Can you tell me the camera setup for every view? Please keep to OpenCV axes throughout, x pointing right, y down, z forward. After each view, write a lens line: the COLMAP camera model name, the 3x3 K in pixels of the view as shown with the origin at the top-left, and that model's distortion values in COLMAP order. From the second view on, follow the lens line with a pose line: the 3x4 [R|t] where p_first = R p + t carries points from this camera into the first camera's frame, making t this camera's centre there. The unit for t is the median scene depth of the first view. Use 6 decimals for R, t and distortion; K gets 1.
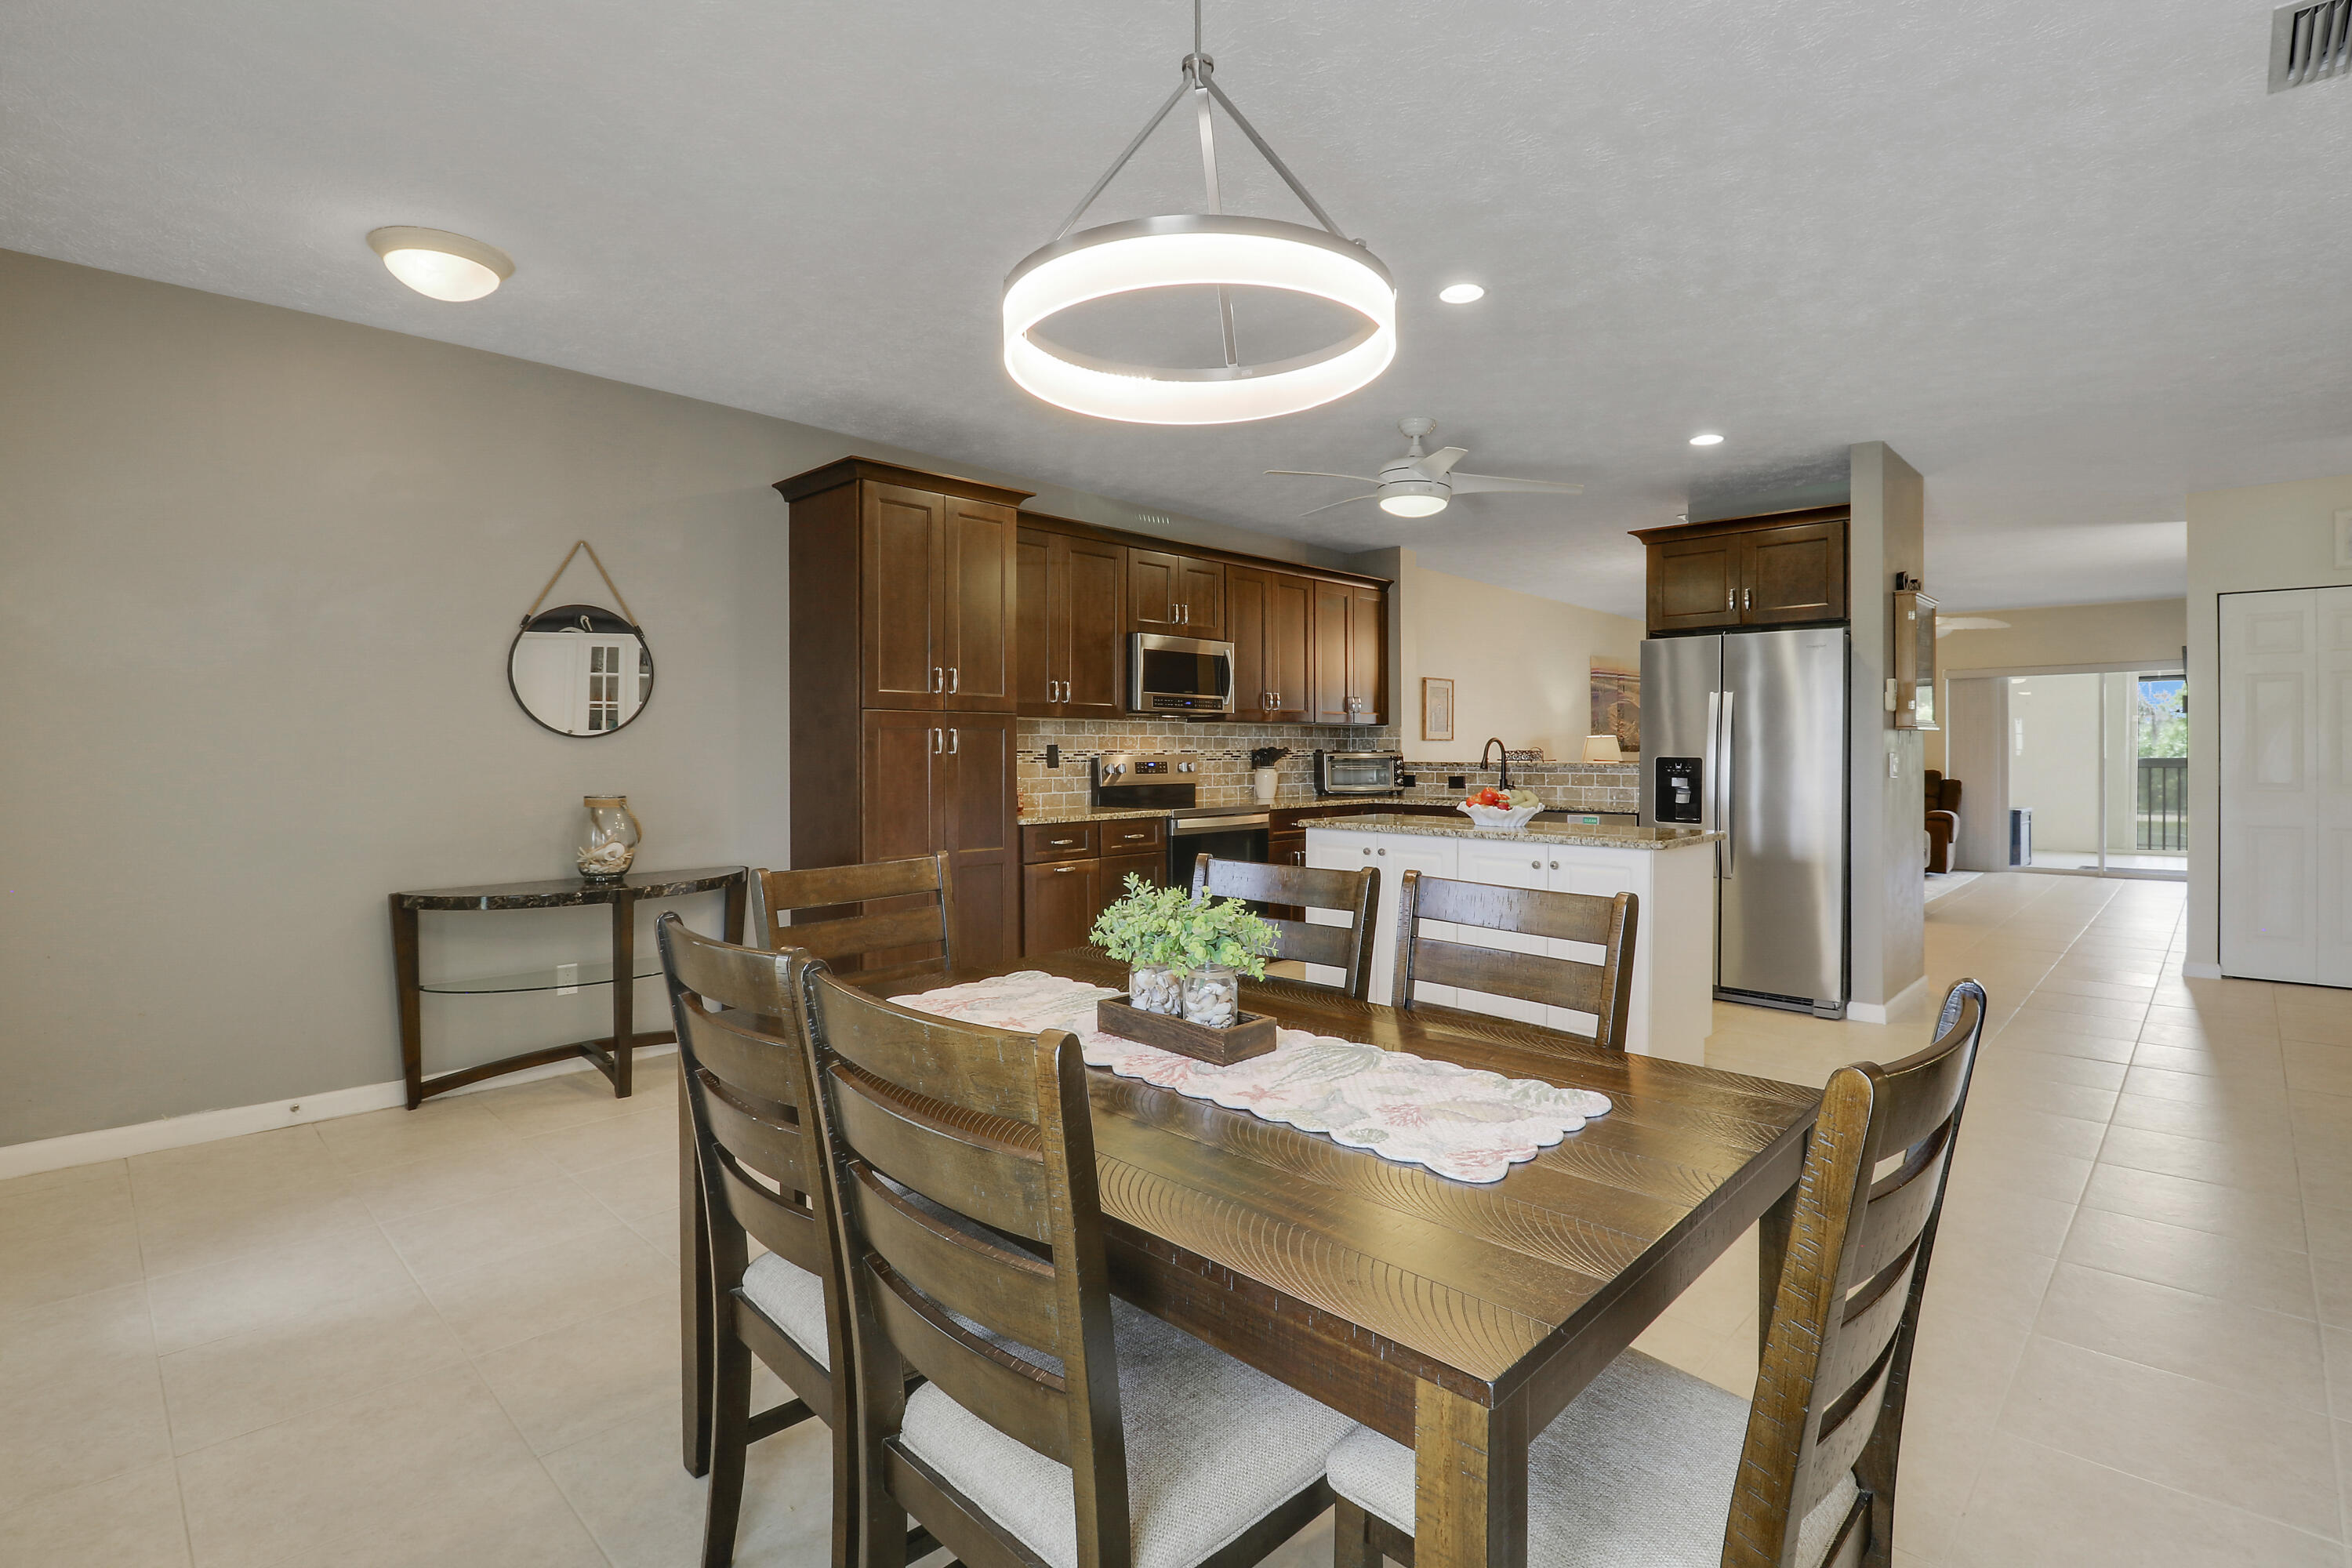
lens RADIAL K [[1121.2, 0, 1183.3], [0, 1121.2, 756.7], [0, 0, 1]] dist [0.003186, -0.005479]
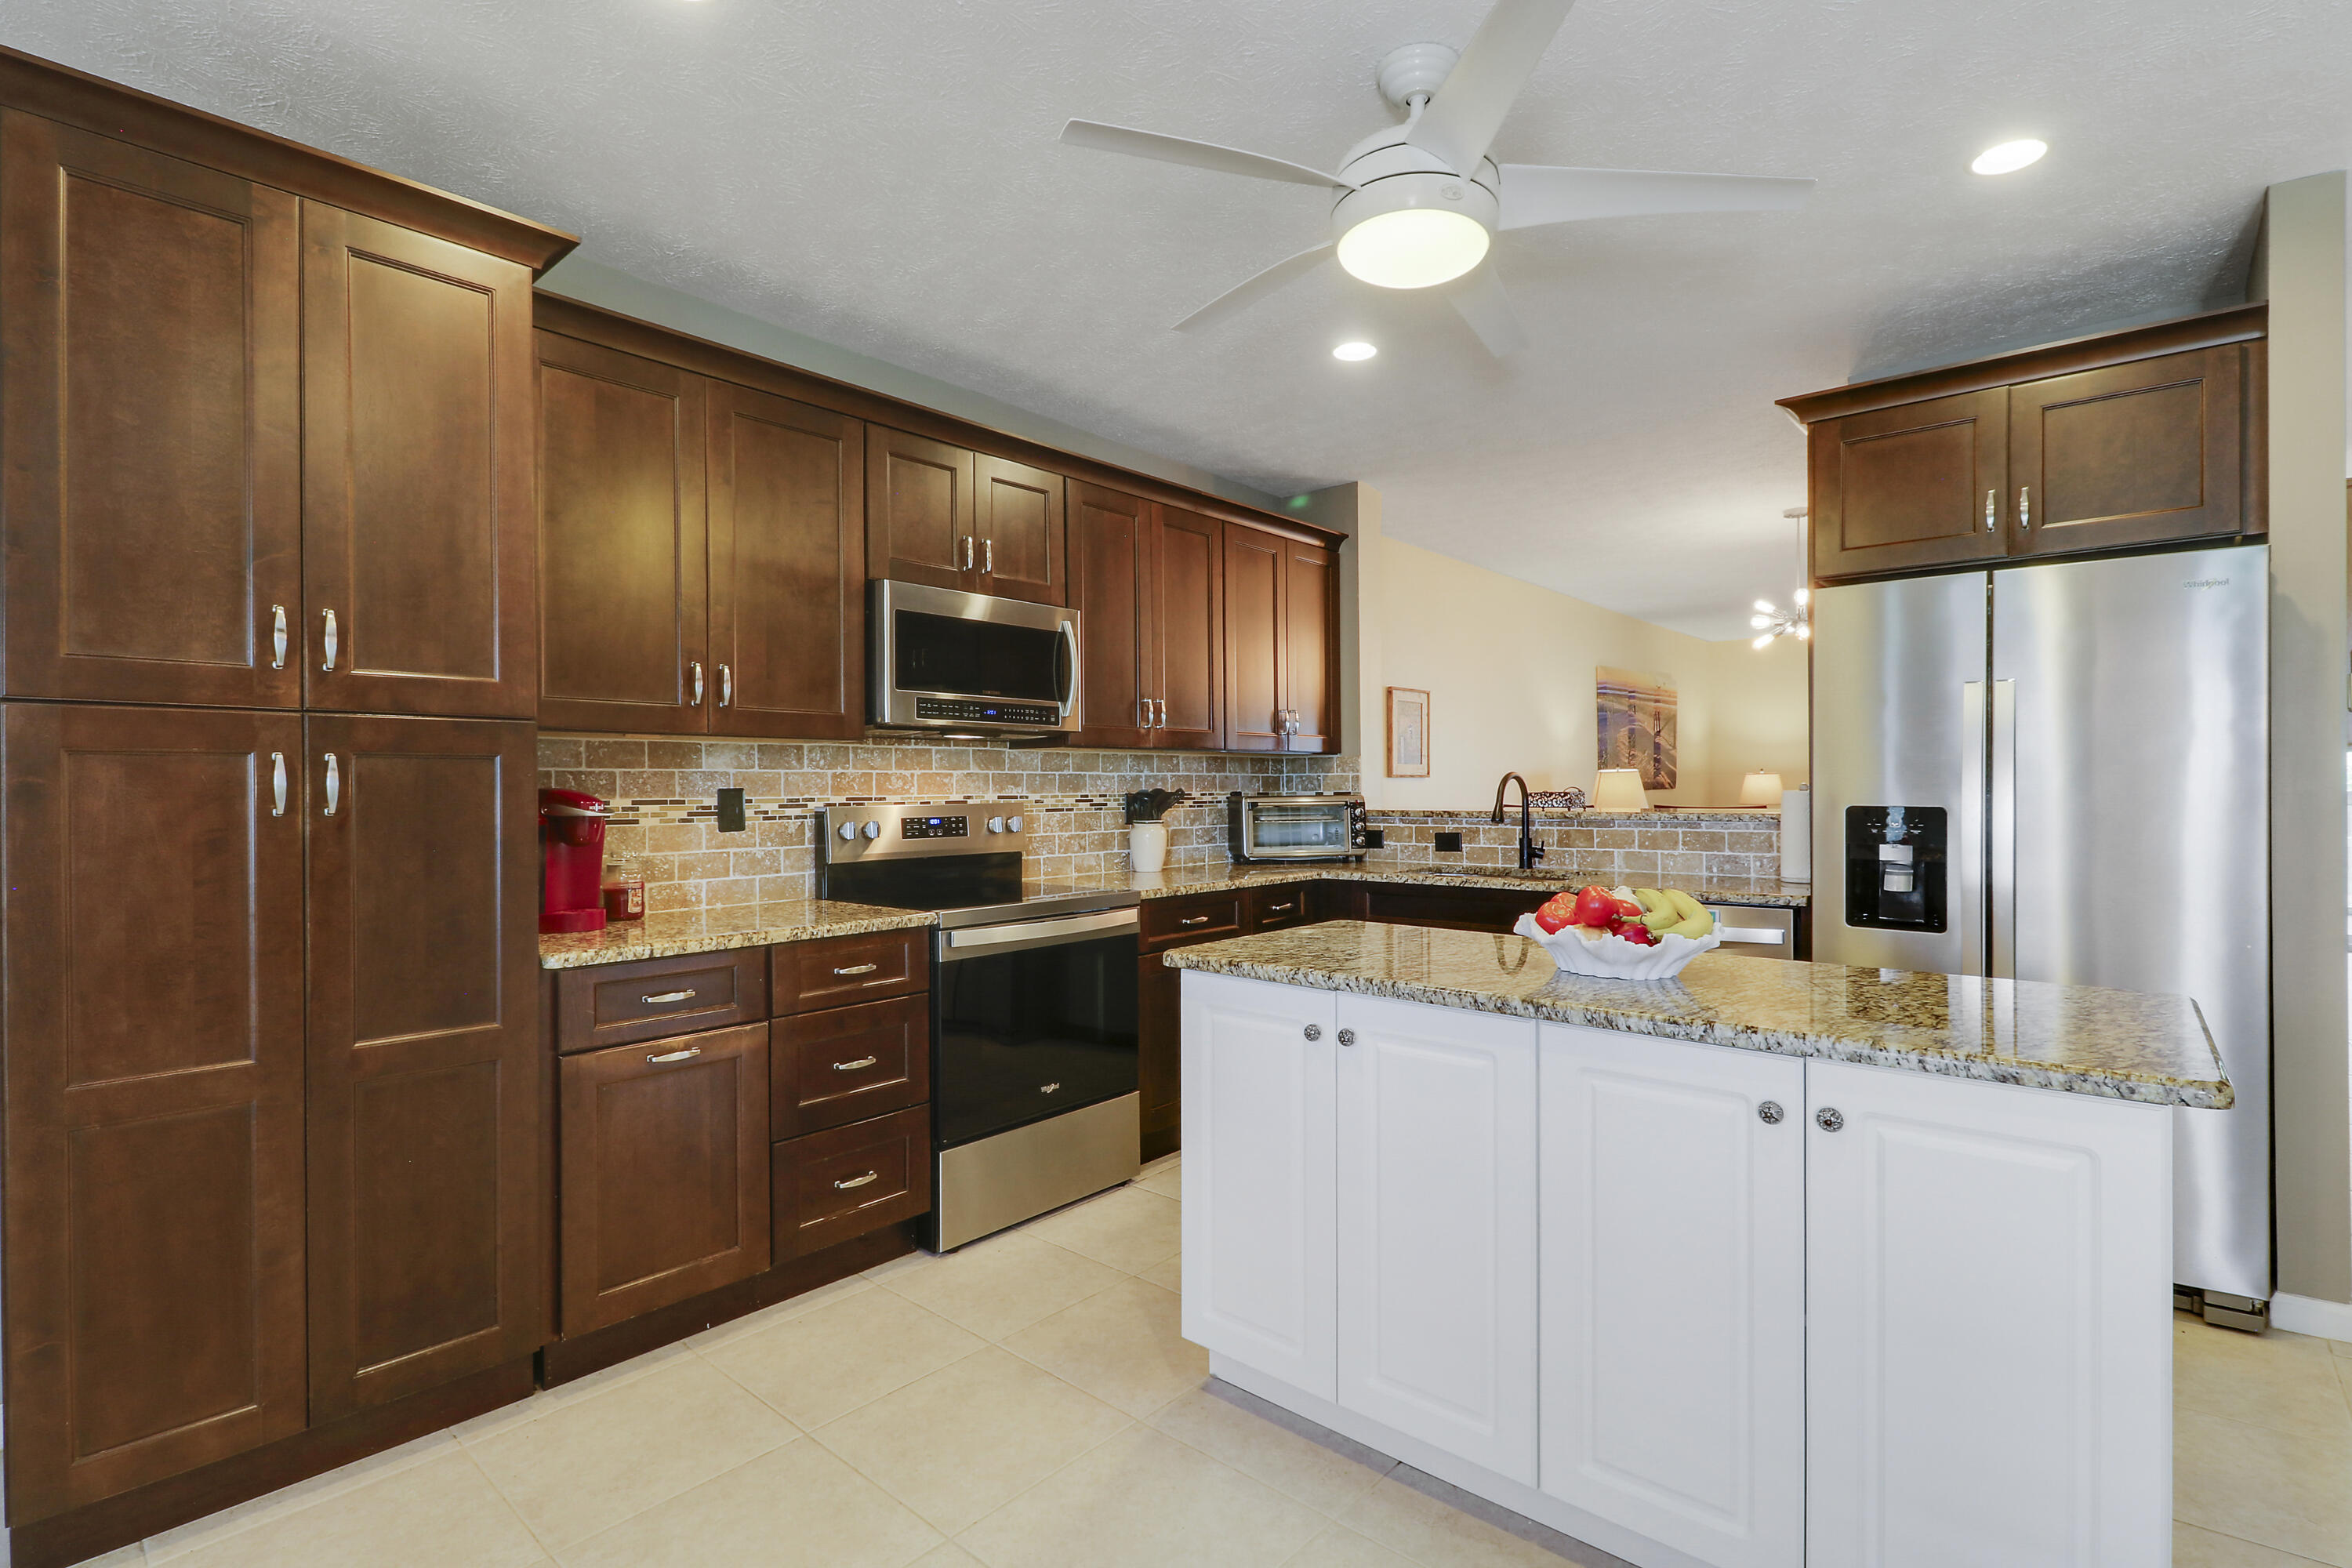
lens RADIAL K [[1109.3, 0, 1180.7], [0, 1109.3, 783.9], [0, 0, 1]] dist [-0.000916, -0.000811]
pose [[0.998754, -0.005137, 0.049642, 0.065510], [0.005601, 0.999942, -0.009201, -0.006001], [-0.049592, 0.009467, 0.998725, 0.410441]]
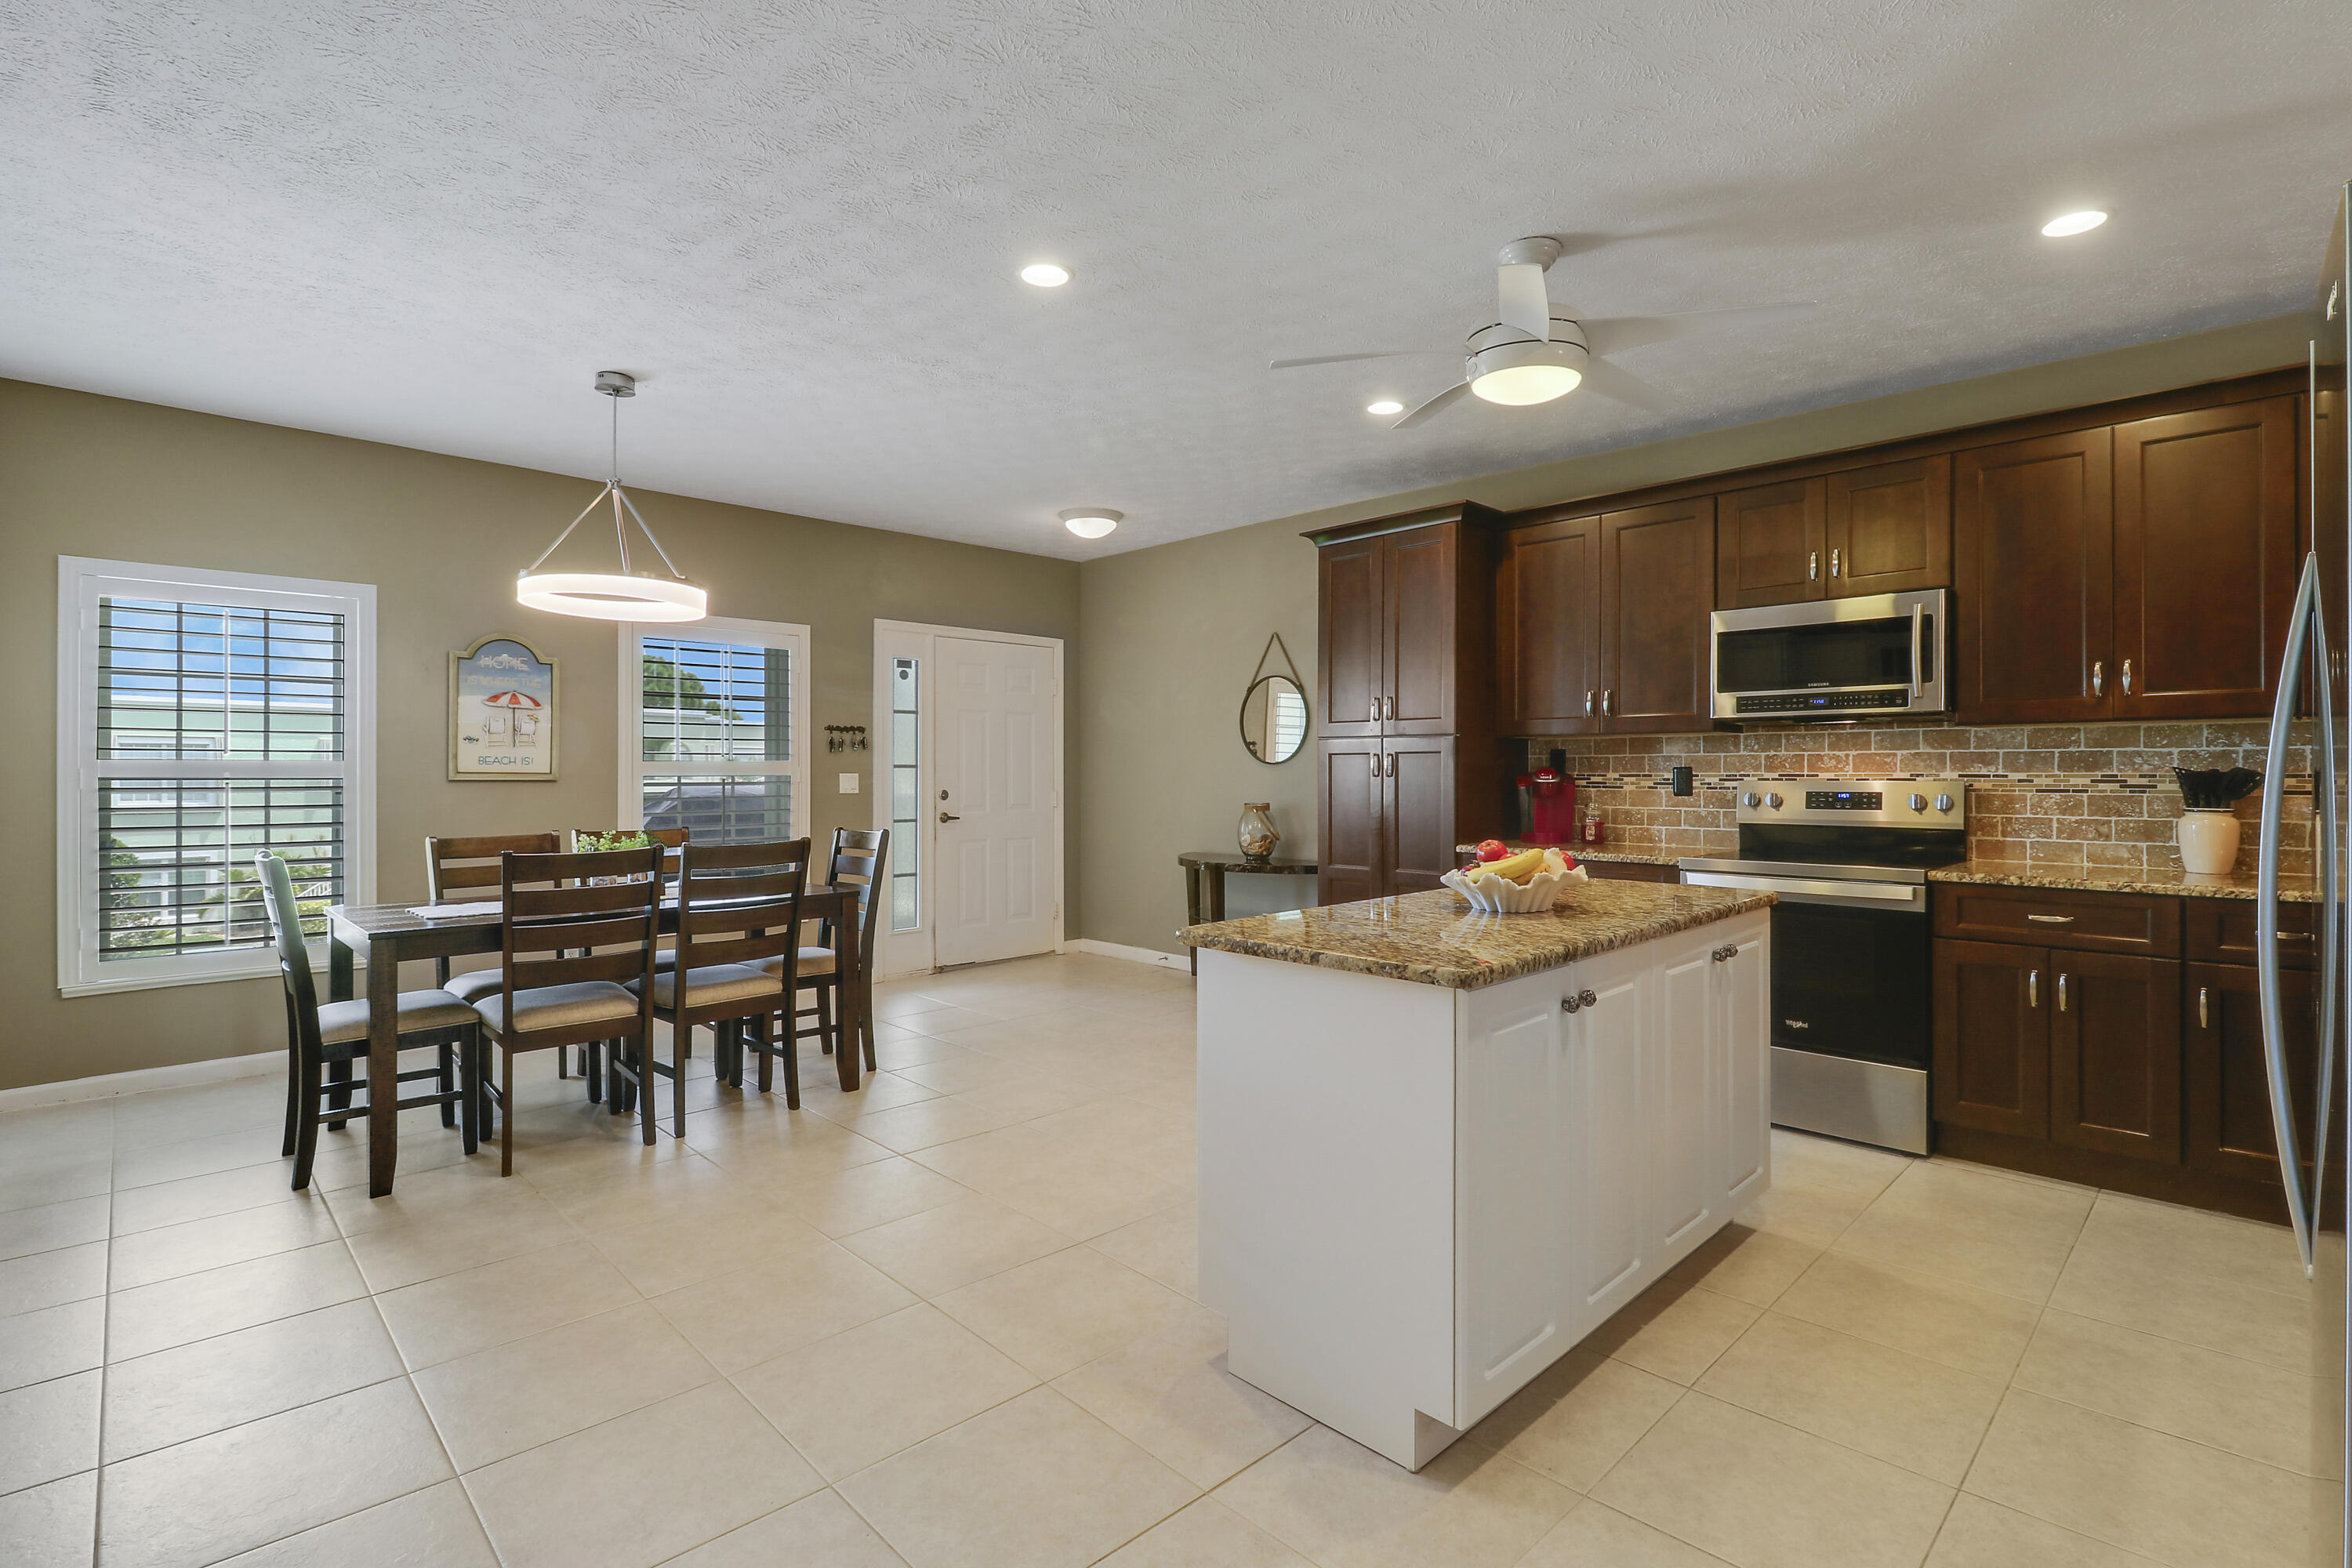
lens RADIAL K [[1095.4, 0, 1211.0], [0, 1095.4, 772.6], [0, 0, 1]] dist [0.015600, -0.021355]
pose [[-0.021510, 0.001306, -0.999768, 0.599311], [-0.006013, 0.999981, 0.001436, -0.004987], [0.999751, 0.006042, -0.021501, 0.613379]]
